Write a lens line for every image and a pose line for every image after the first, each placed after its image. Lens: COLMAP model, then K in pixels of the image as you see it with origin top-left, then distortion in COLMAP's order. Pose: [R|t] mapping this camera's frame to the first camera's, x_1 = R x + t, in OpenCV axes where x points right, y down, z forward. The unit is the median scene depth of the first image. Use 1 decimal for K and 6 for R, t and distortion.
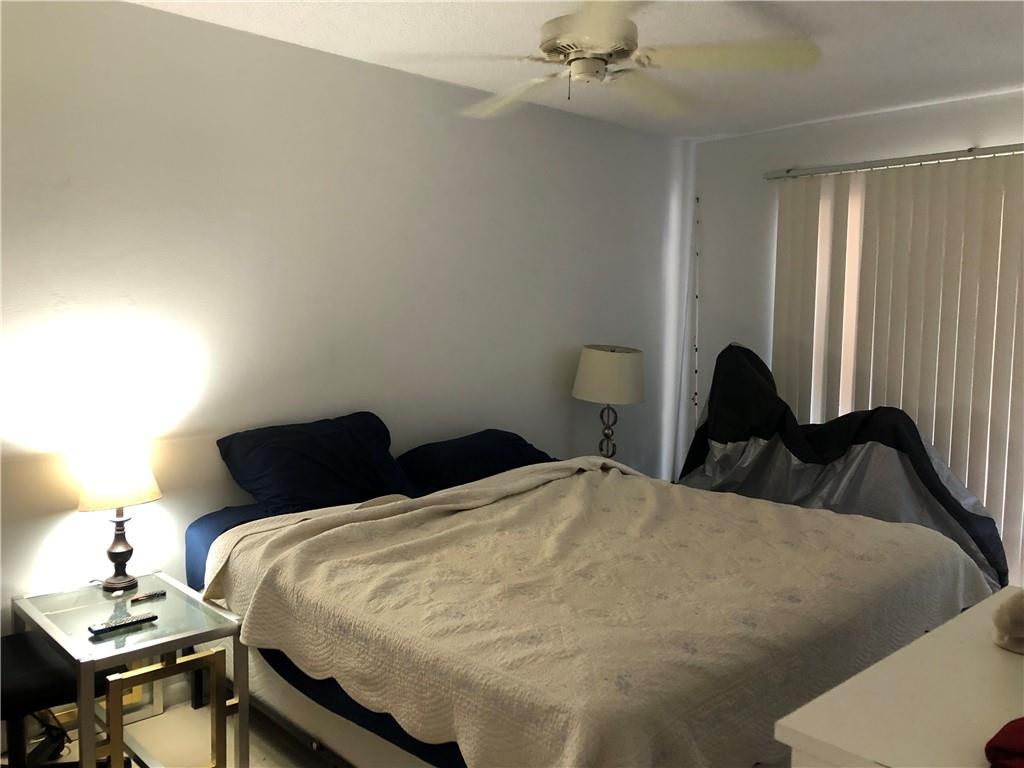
lens RADIAL K [[847.3, 0, 511.1], [0, 847.3, 383.9], [0, 0, 1]] dist [0.034130, -0.014024]
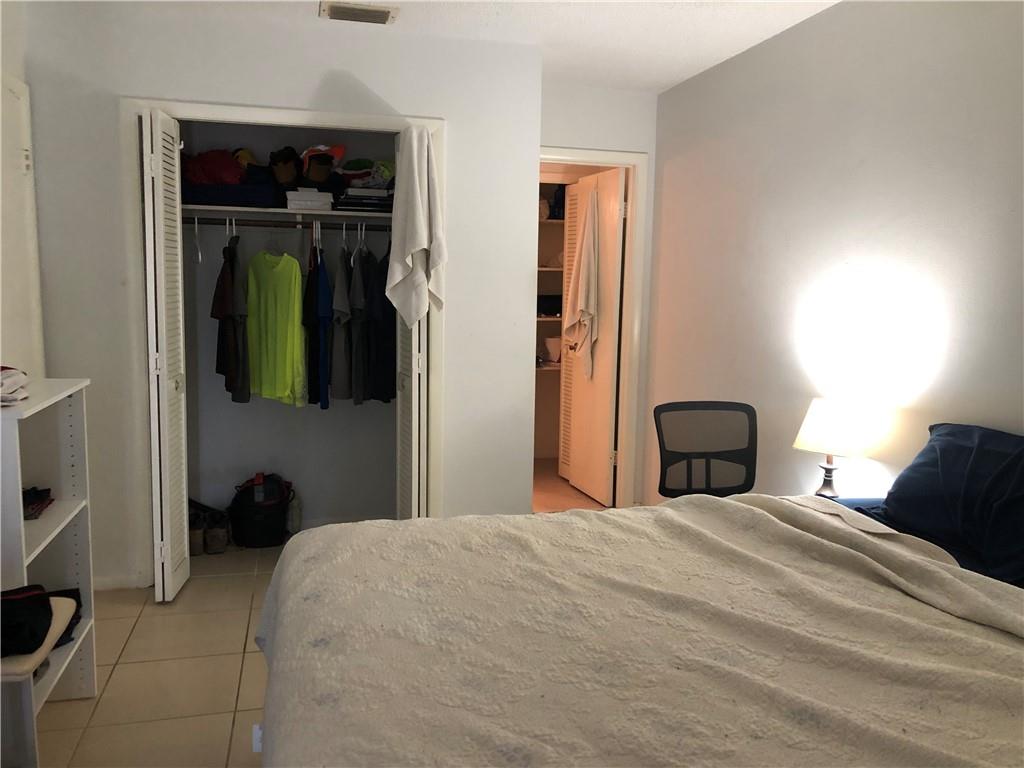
lens RADIAL K [[847.3, 0, 511.2], [0, 847.3, 383.3], [0, 0, 1]] dist [0.034130, -0.014024]
pose [[-0.487699, 0.088037, -0.868562, 0.756446], [-0.100614, 0.982605, 0.156092, -0.084331], [0.867195, 0.163515, -0.470357, 1.263336]]
